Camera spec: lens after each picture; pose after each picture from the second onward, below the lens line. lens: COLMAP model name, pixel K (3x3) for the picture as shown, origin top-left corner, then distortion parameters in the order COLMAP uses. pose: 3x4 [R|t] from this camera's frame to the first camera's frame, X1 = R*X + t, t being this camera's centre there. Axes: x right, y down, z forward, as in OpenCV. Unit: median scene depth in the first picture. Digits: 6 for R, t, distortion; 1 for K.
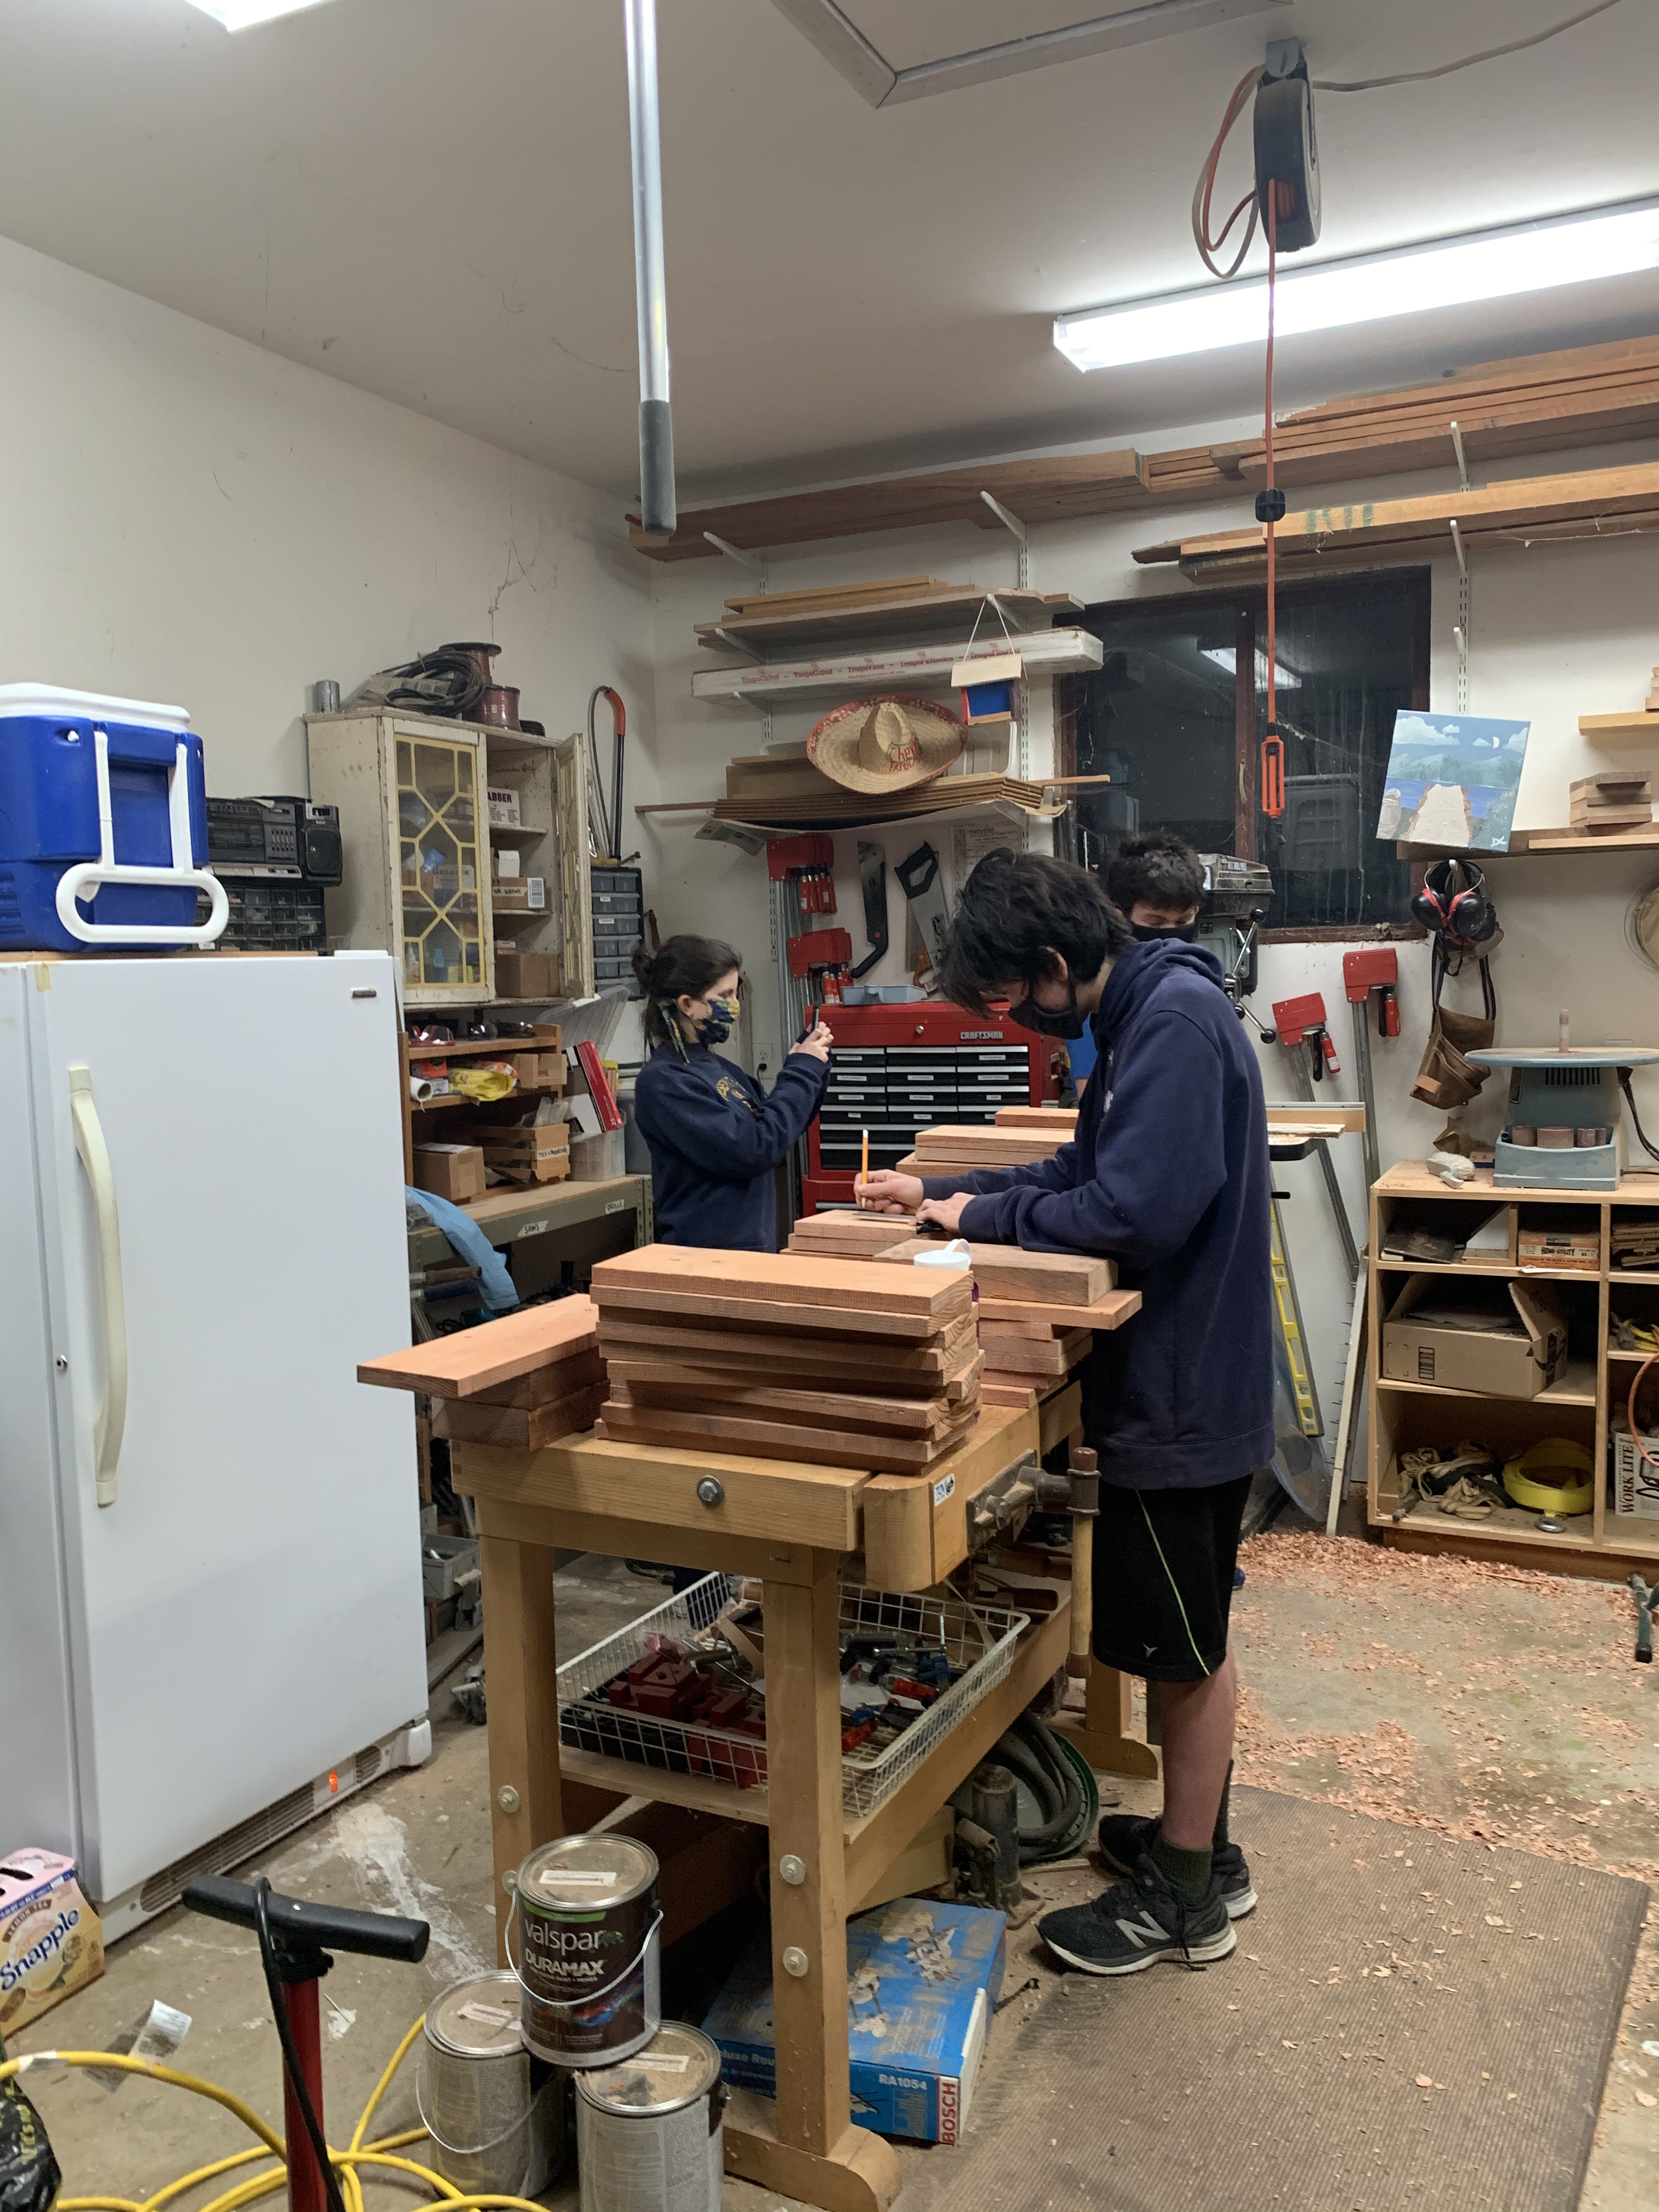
lens RADIAL K [[1677.7, 0, 852.1], [0, 1677.7, 1110.1], [0, 0, 1]] dist [0.016685, -0.019096]
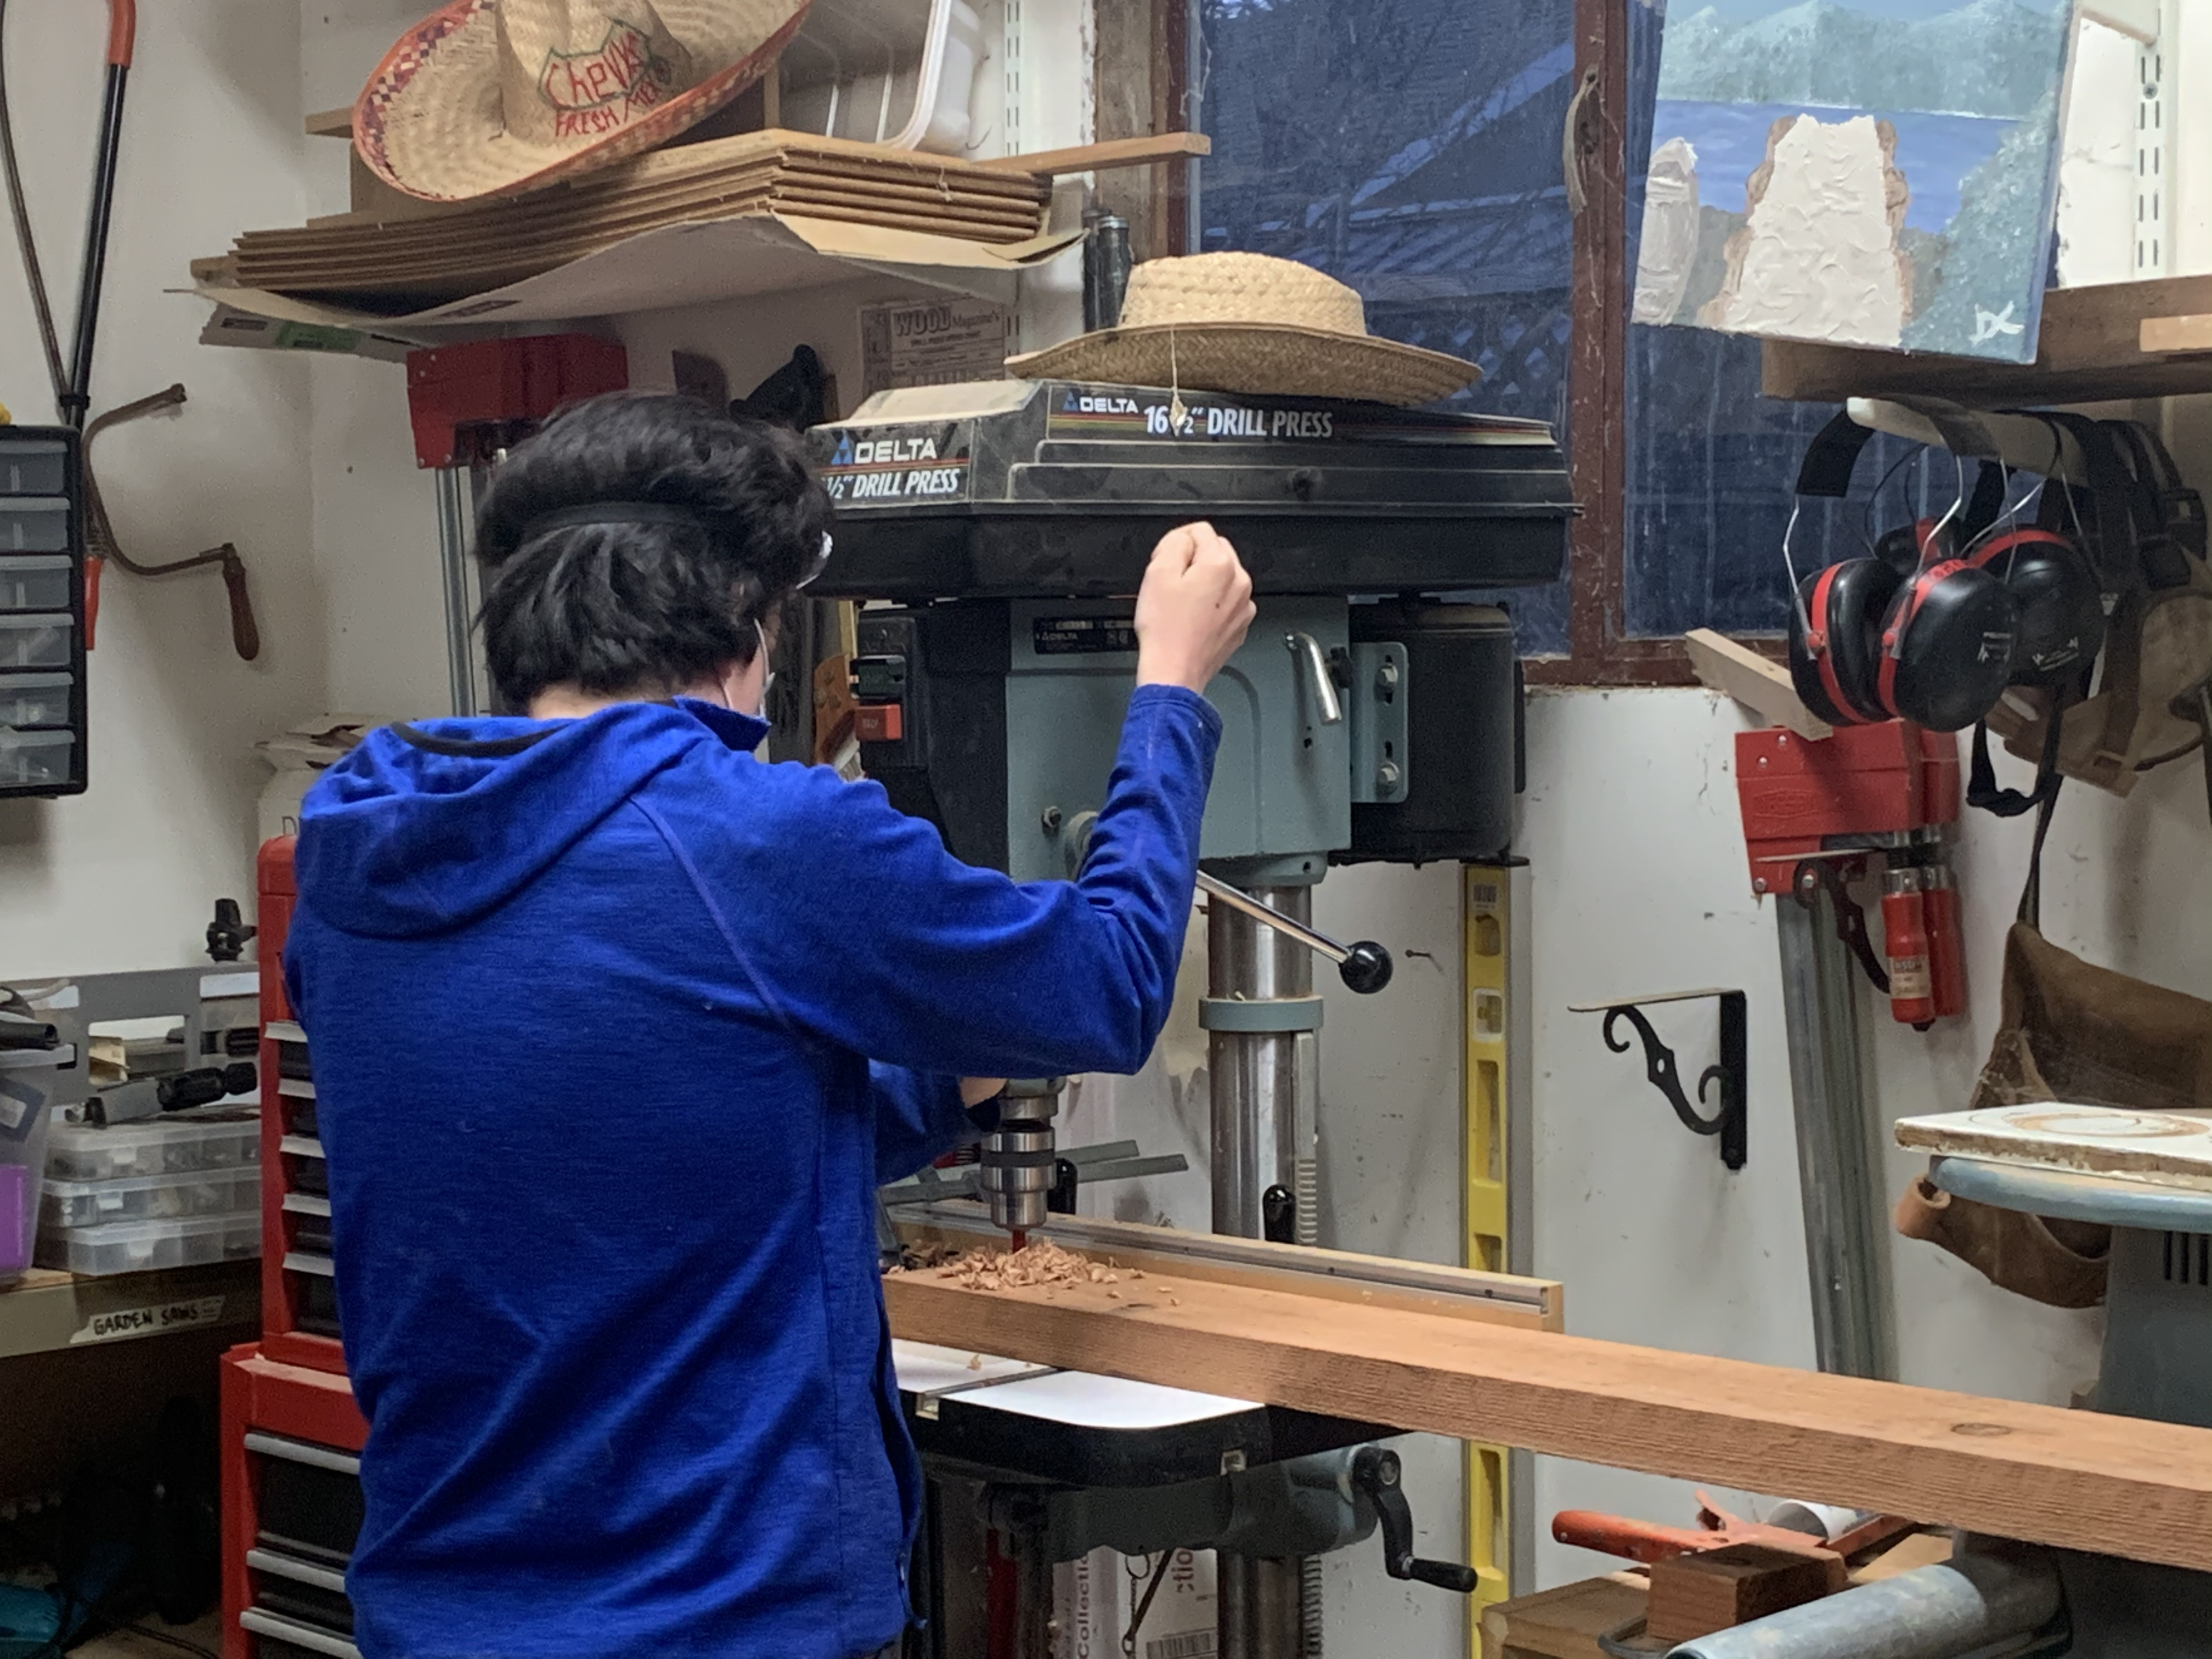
lens RADIAL K [[3807.7, 0, 1055.0], [0, 3807.7, 790.9], [0, 0, 1]] dist [0.121270, -0.320334]
pose [[0.924469, 0.035156, -0.379633, 0.469853], [-0.054245, 0.997738, -0.039699, -0.055906], [0.377379, 0.057294, 0.924285, 0.397187]]
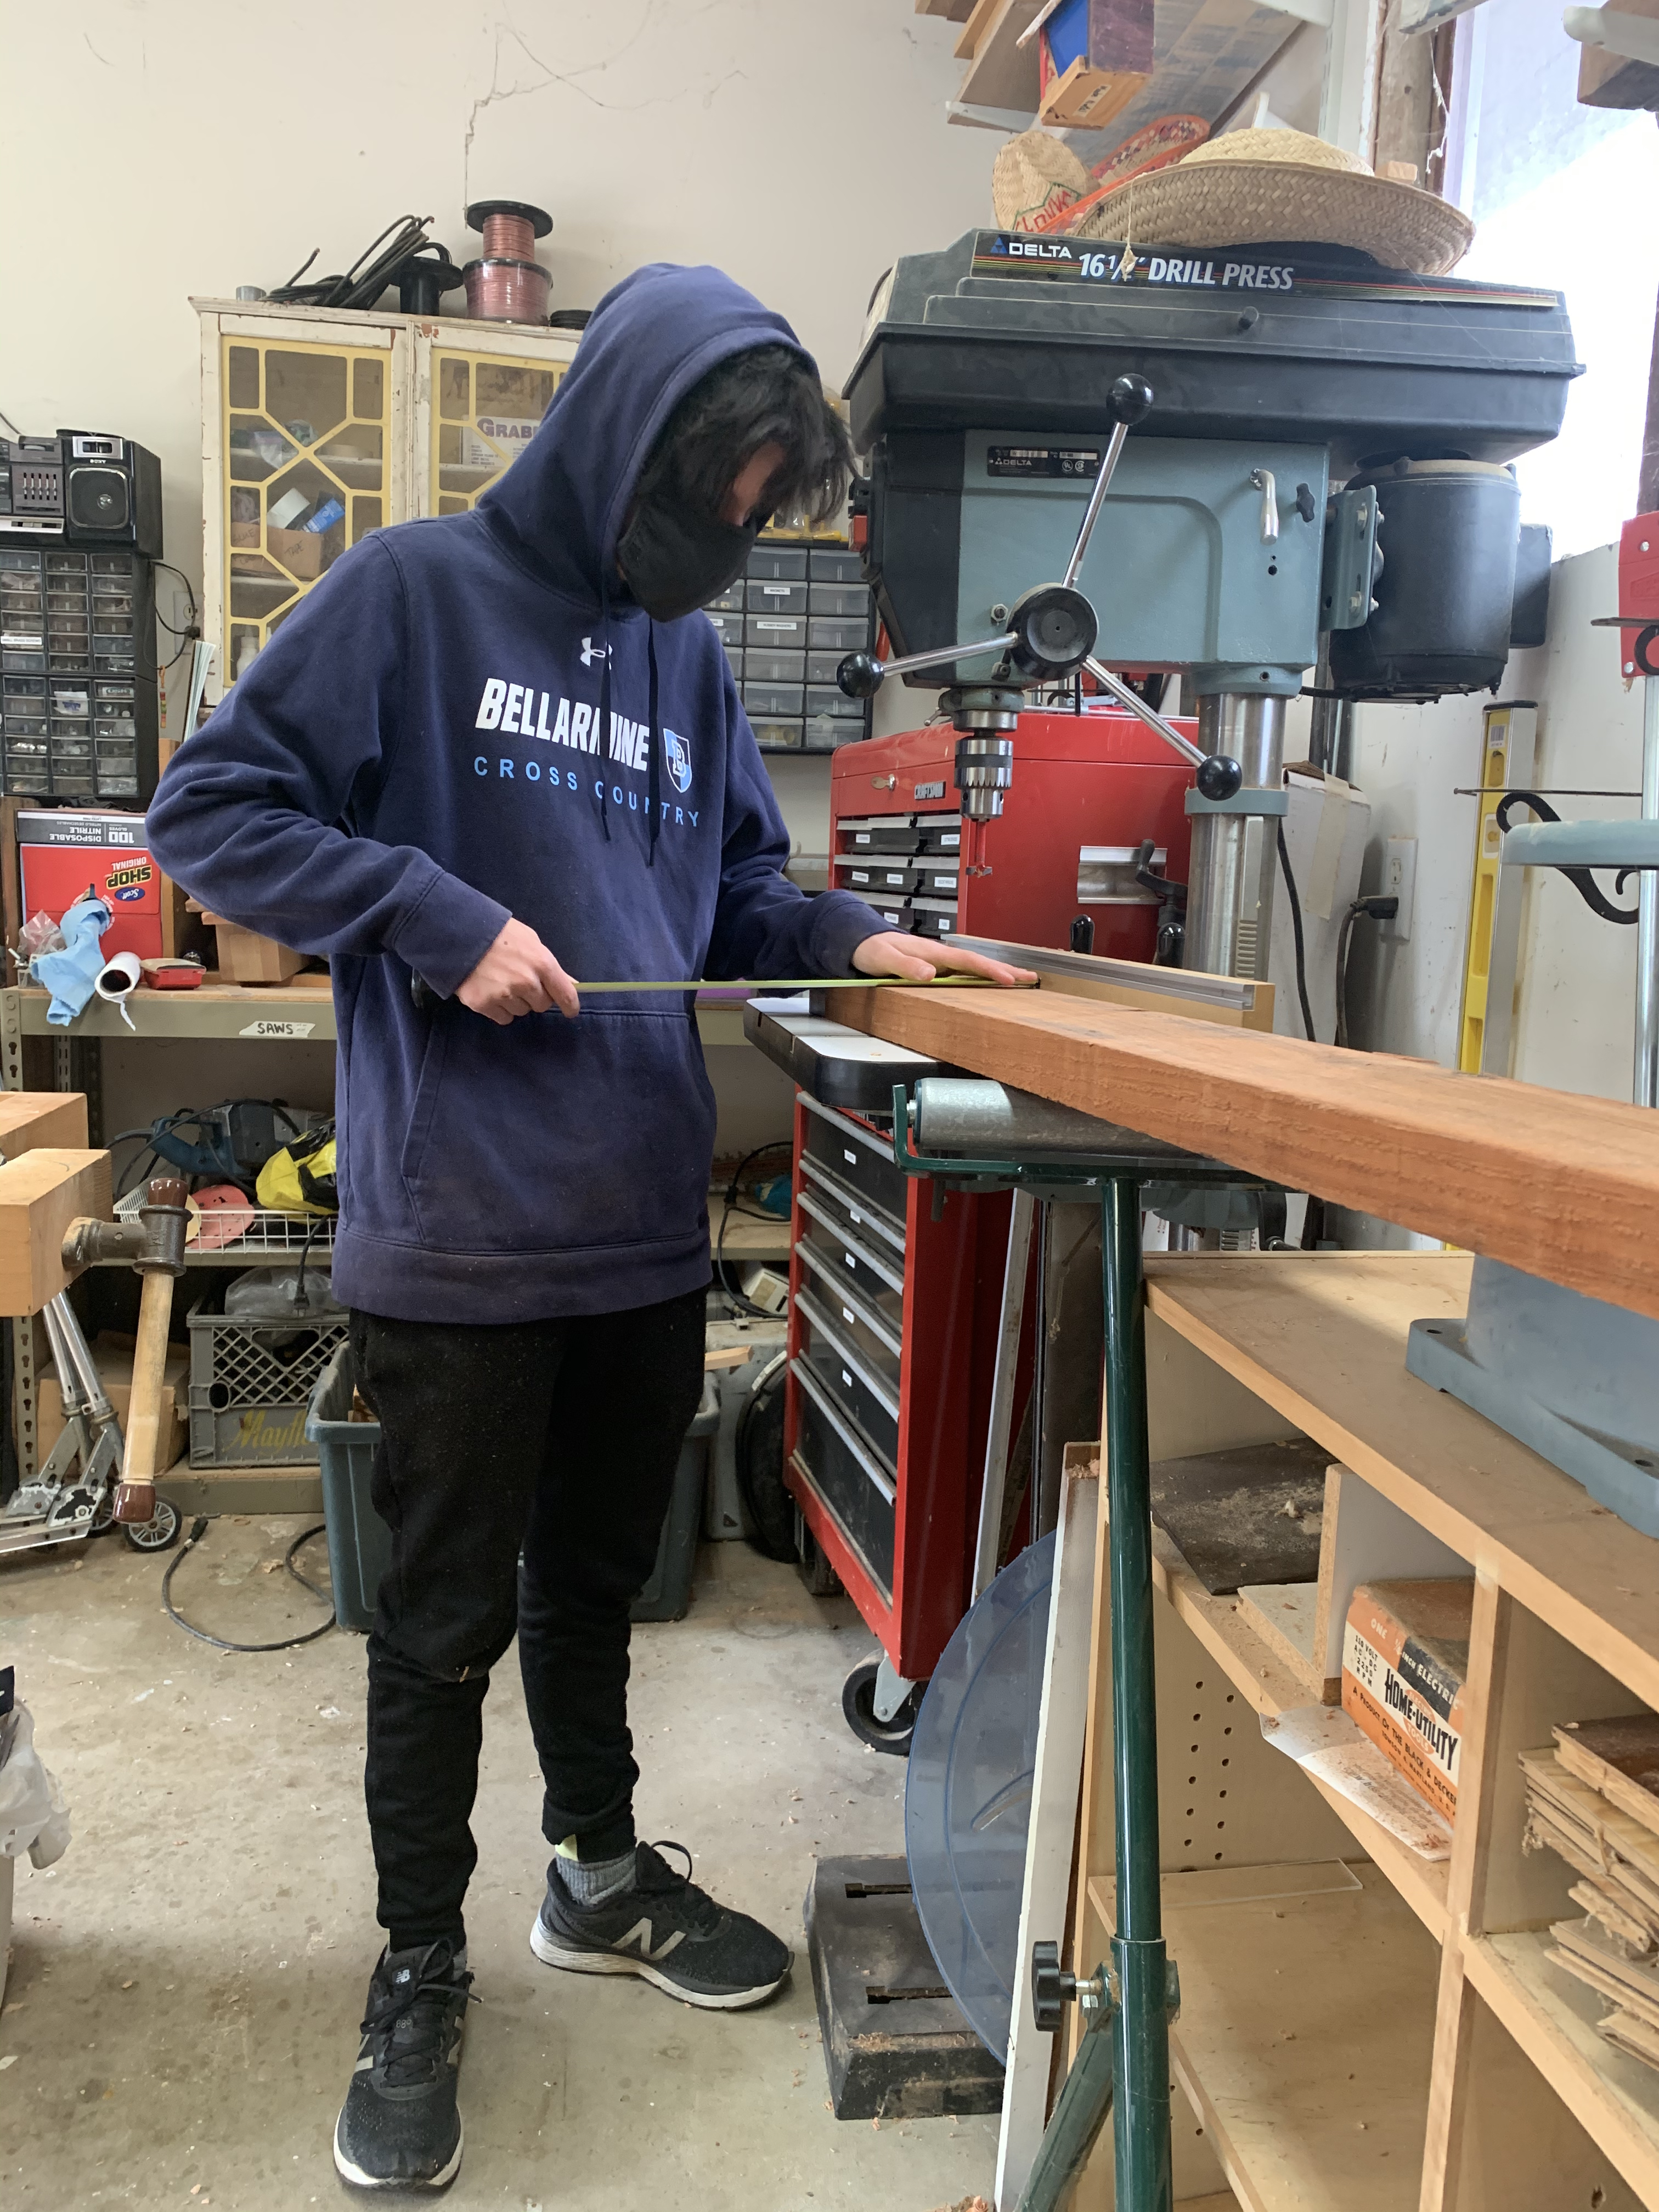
lens RADIAL K [[1705.5, 0, 829.5], [0, 1705.5, 1090.7], [0, 0, 1]] dist [0.001491, -0.002043]
pose [[0.549596, 0.157724, -0.820407, 0.520892], [-0.124869, 0.986494, 0.106004, -0.008585], [0.826046, 0.044184, 0.561868, 0.779662]]
